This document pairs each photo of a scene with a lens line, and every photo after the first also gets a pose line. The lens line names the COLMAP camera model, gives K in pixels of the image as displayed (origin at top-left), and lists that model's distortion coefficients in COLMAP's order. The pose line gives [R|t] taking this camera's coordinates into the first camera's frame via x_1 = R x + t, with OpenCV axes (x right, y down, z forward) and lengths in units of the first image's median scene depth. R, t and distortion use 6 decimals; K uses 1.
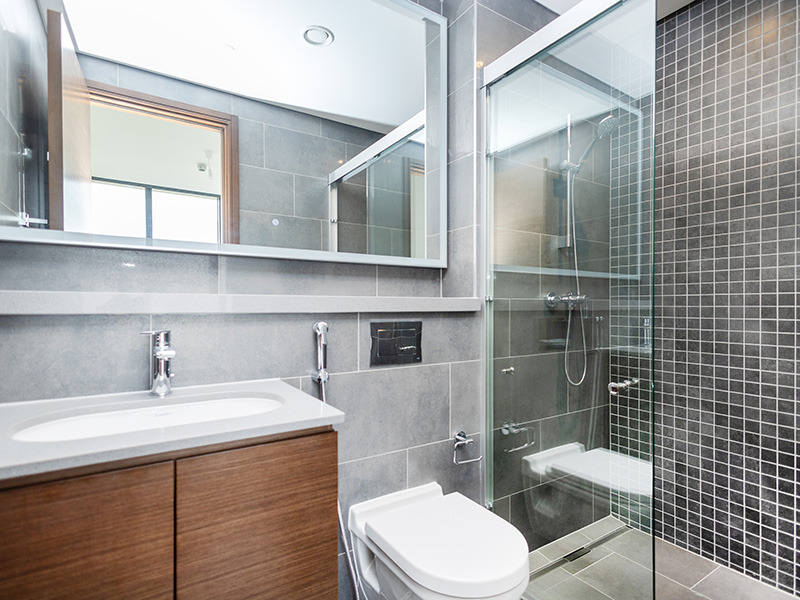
lens RADIAL K [[414.3, 0, 400.0], [0, 414.3, 300.0], [0, 0, 1]] dist [0.001157, 0.000242]
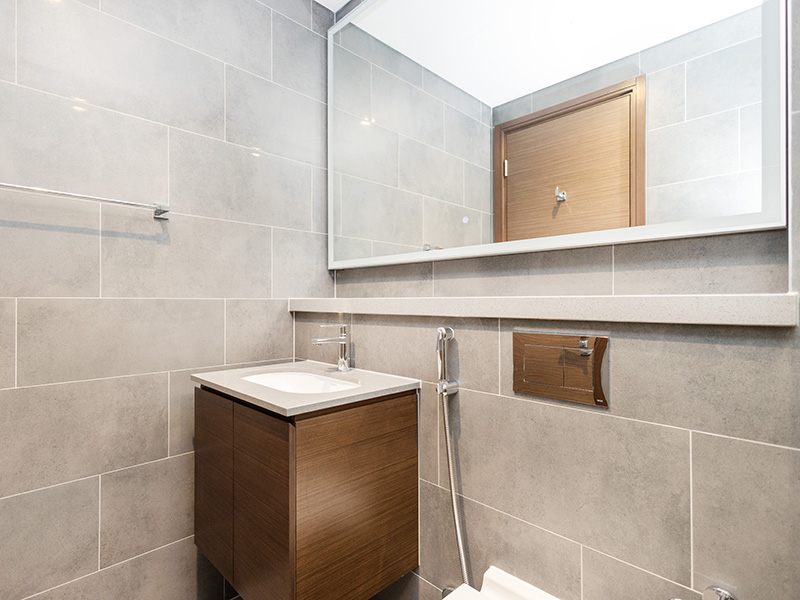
lens RADIAL K [[414.3, 0, 400.0], [0, 414.3, 300.0], [0, 0, 1]] dist [0.001157, 0.000242]
pose [[0.207325, -0.005394, -0.978257, 0.586011], [0.014239, 0.999896, -0.002495, -0.004032], [0.978168, -0.013412, 0.207380, 0.639341]]
